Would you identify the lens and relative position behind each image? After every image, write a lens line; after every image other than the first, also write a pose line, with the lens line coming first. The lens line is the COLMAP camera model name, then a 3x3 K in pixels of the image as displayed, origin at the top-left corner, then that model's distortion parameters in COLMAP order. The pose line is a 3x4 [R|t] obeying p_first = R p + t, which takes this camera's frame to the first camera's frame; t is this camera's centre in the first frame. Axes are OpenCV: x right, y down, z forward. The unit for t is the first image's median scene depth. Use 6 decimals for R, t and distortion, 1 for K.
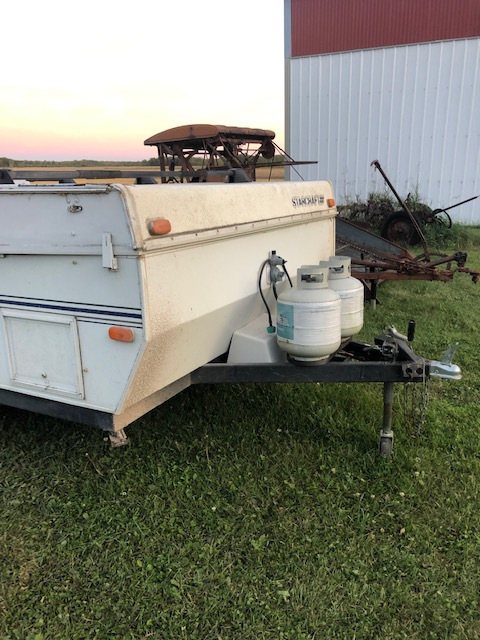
lens RADIAL K [[517.3, 0, 235.6], [0, 517.3, 330.1], [0, 0, 1]] dist [0.062340, -0.090406]
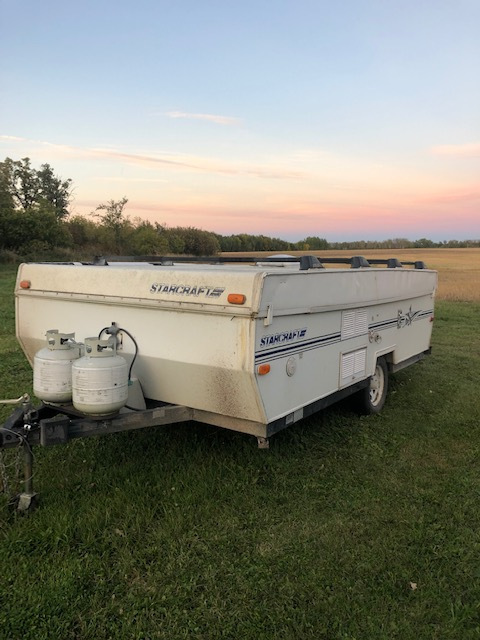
lens RADIAL K [[495.5, 0, 240.0], [0, 495.5, 320.0], [0, 0, 1]] dist [-0.008324, -0.005325]
pose [[-0.106533, 0.141502, -0.984189, 1.482476], [-0.281323, 0.945088, 0.166331, -0.539582], [0.953681, 0.294595, -0.060875, 1.670319]]
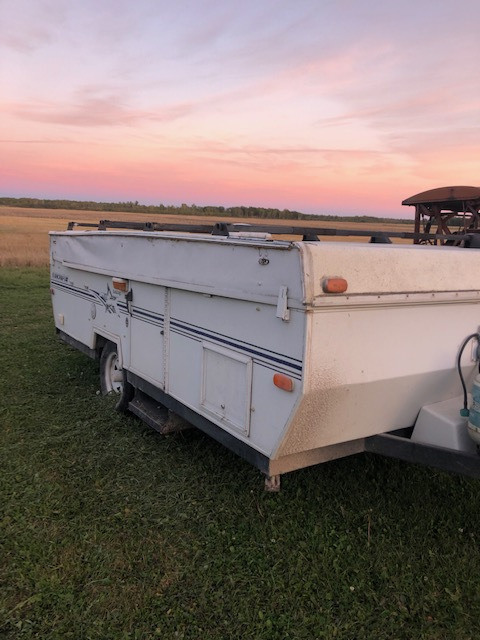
lens RADIAL K [[517.3, 0, 235.6], [0, 517.3, 330.1], [0, 0, 1]] dist [0.062340, -0.090406]
pose [[0.877195, 0.147552, -0.456899, 0.132617], [-0.193049, 0.979688, -0.054248, -0.017199], [0.439614, 0.135790, 0.887863, 0.021504]]
